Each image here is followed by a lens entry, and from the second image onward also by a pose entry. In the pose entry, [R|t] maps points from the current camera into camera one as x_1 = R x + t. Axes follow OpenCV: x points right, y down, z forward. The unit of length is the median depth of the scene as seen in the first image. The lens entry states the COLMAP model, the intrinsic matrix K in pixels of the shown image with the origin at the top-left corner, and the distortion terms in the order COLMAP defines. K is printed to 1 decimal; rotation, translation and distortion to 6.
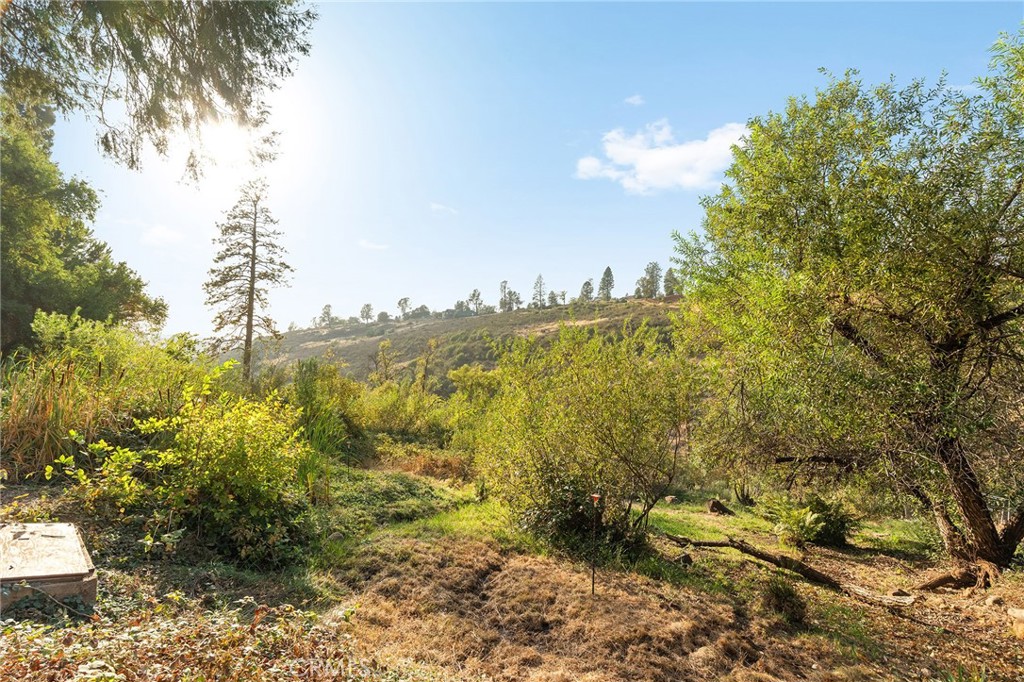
lens RADIAL K [[447.7, 0, 515.4], [0, 447.7, 341.2], [0, 0, 1]] dist [-0.009428, 0.001752]
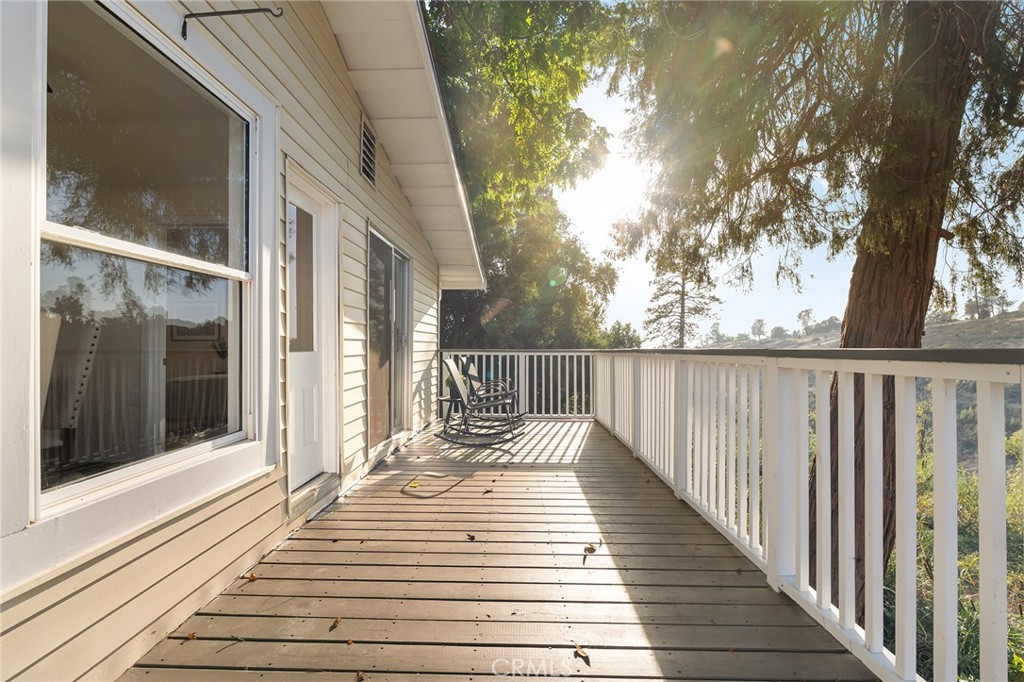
lens RADIAL K [[447.7, 0, 512.6], [0, 447.7, 343.7], [0, 0, 1]] dist [-0.009428, 0.001752]
pose [[0.698586, -0.024874, -0.715094, -0.559857], [0.007373, 0.999593, -0.027567, -0.209417], [0.715488, 0.013986, 0.698485, -0.094907]]
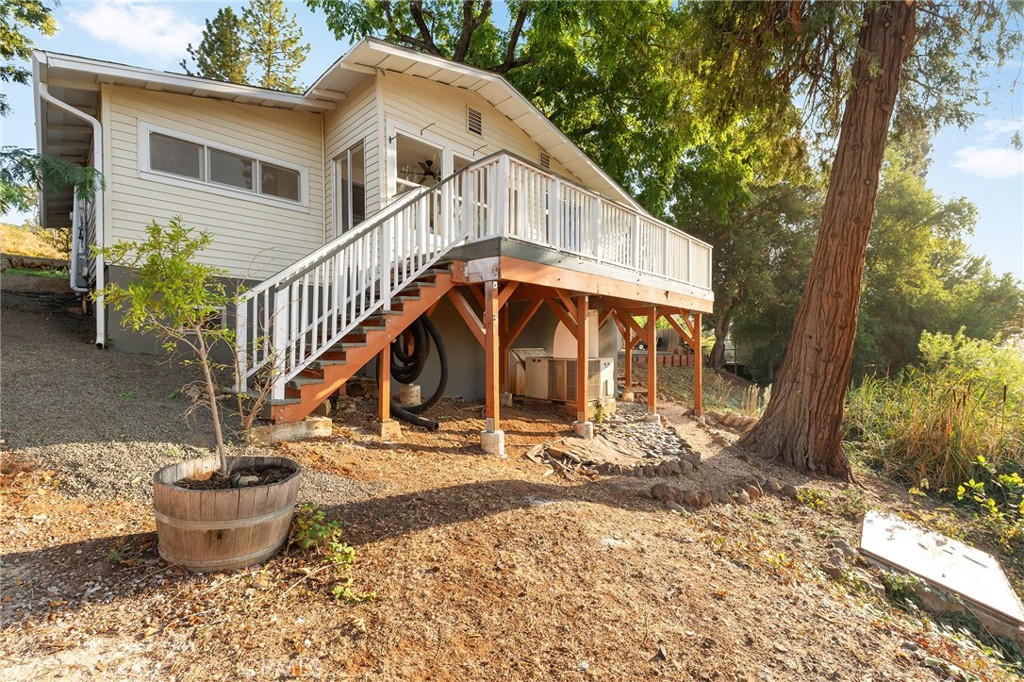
lens RADIAL K [[447.7, 0, 501.7], [0, 447.7, 349.0], [0, 0, 1]] dist [-0.009428, 0.001752]
pose [[0.008509, -0.009340, -0.999920, -0.024824], [-0.016813, 0.999814, -0.009482, -0.001045], [0.999822, 0.016892, 0.008350, -0.022538]]
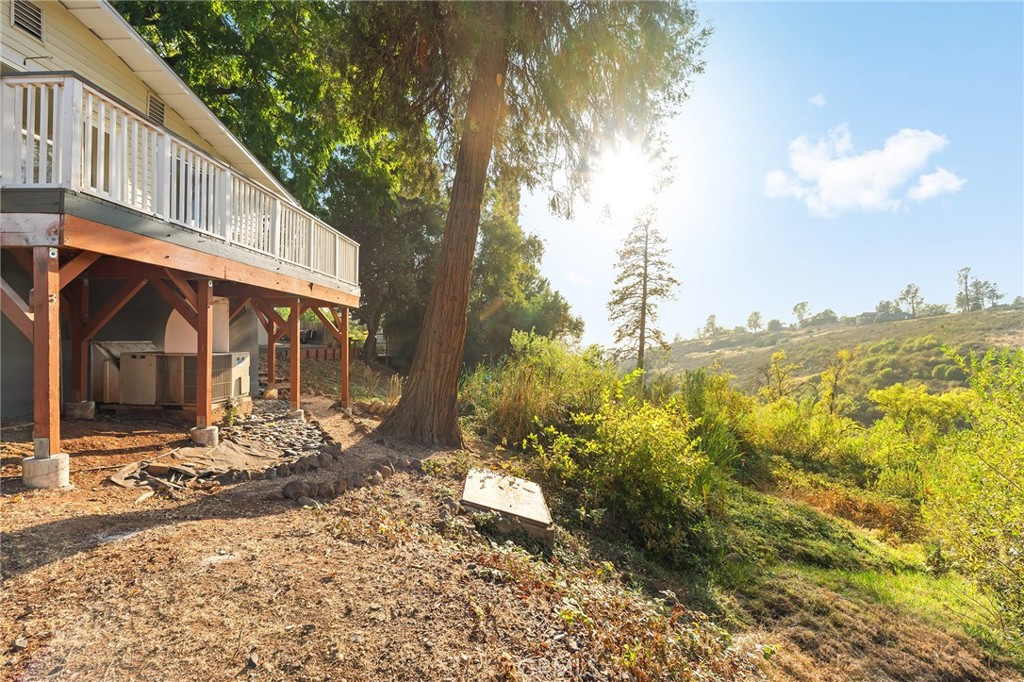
lens RADIAL K [[447.7, 0, 509.3], [0, 447.7, 340.4], [0, 0, 1]] dist [-0.009428, 0.001752]
pose [[0.680145, -0.012850, -0.732965, -0.015341], [-0.005820, 0.999720, -0.022926, -0.000744], [0.733054, 0.019859, 0.679880, -0.006280]]
